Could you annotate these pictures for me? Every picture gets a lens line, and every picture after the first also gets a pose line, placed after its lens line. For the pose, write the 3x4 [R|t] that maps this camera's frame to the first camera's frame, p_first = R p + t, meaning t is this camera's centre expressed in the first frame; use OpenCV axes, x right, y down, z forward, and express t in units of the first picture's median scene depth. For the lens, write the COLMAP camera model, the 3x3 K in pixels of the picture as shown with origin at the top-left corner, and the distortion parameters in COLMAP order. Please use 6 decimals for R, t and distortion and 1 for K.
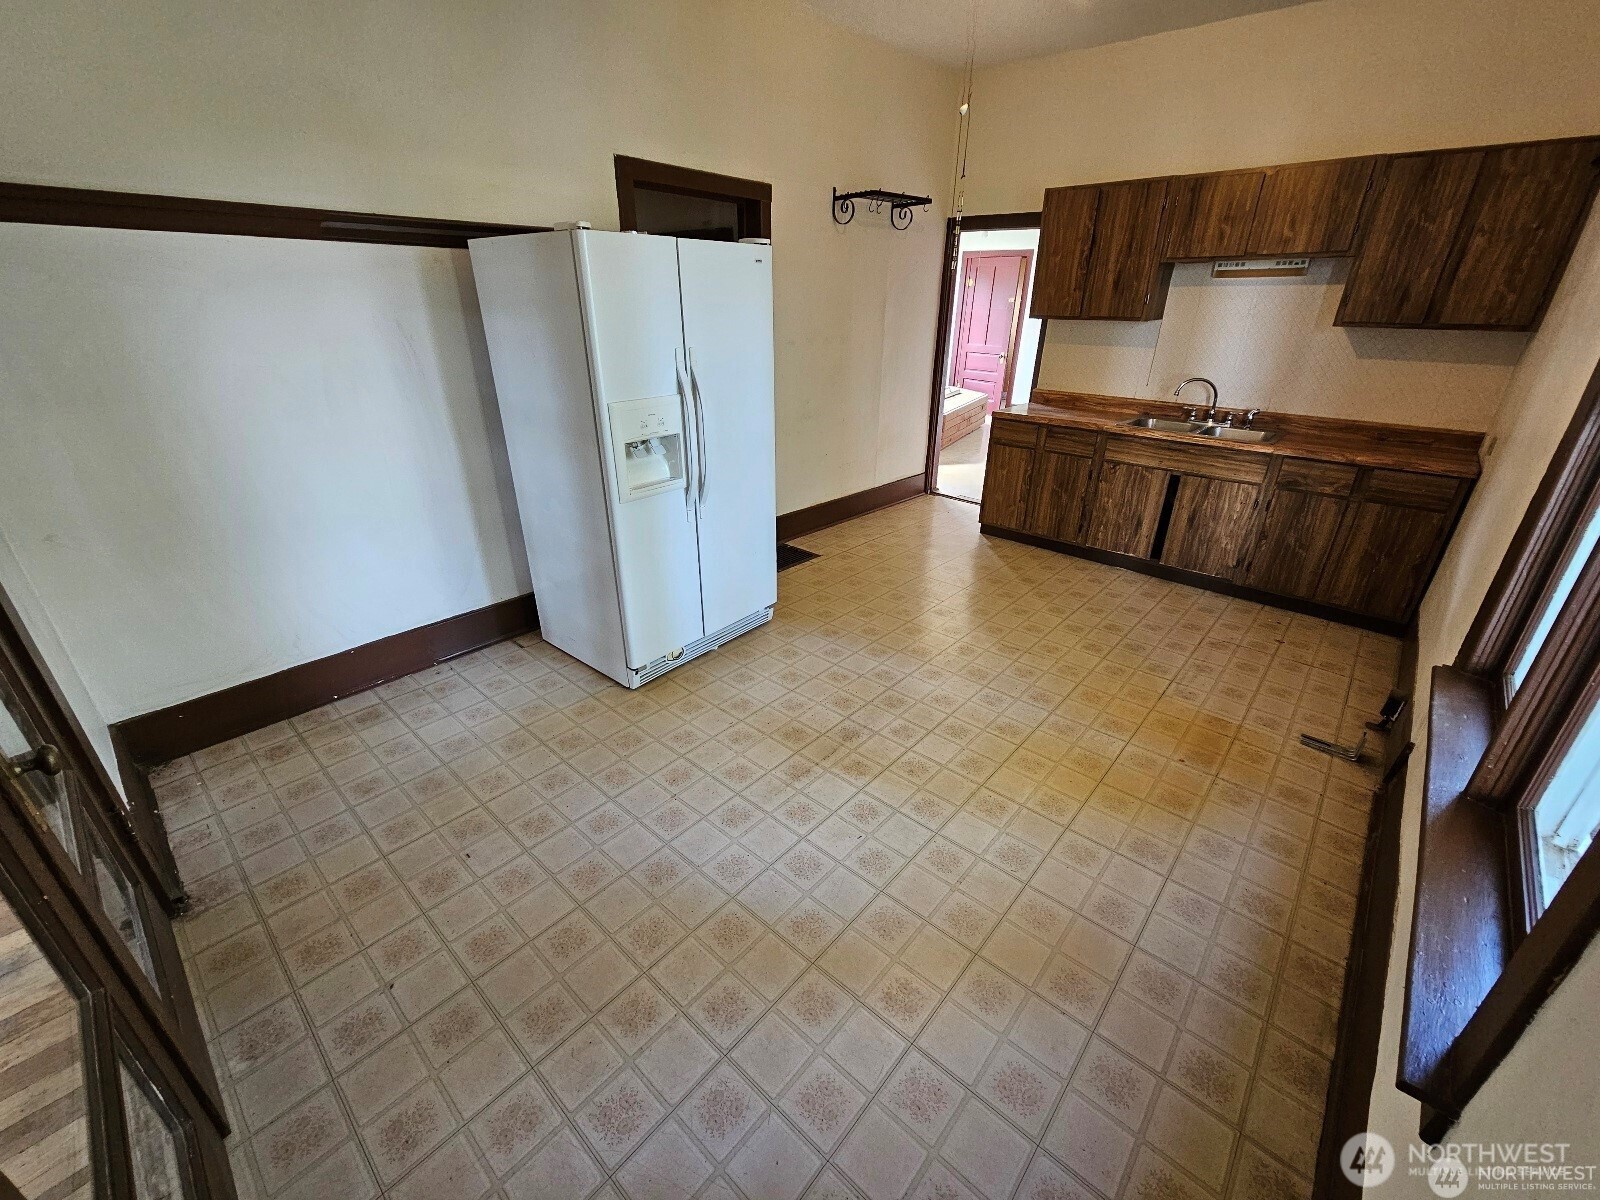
lens RADIAL K [[655.1, 0, 805.5], [0, 655.1, 602.3], [0, 0, 1]] dist [0.001703, -0.000136]
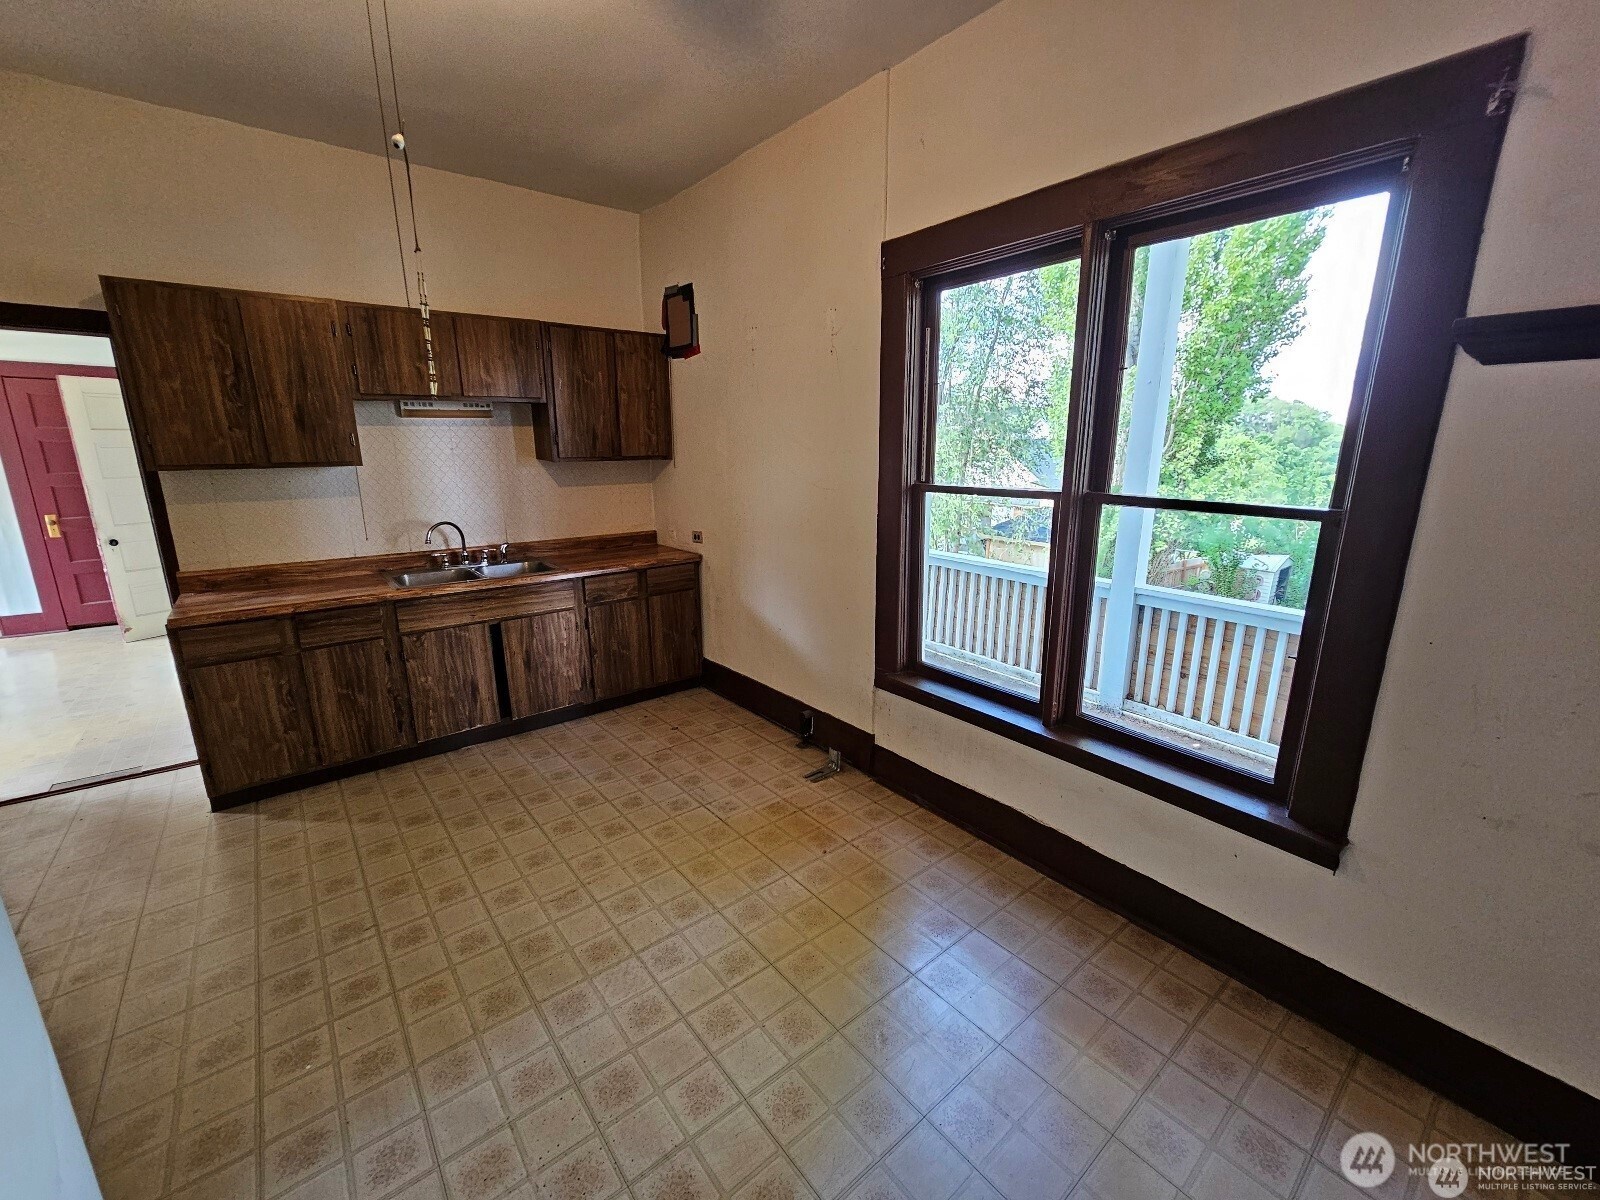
lens RADIAL K [[655.1, 0, 805.5], [0, 655.1, 602.3], [0, 0, 1]] dist [0.001703, -0.000136]
pose [[0.162162, -0.246885, 0.955380, -0.208808], [0.420001, 0.893384, 0.159575, -0.184916], [-0.892918, 0.375384, 0.248565, 0.390091]]
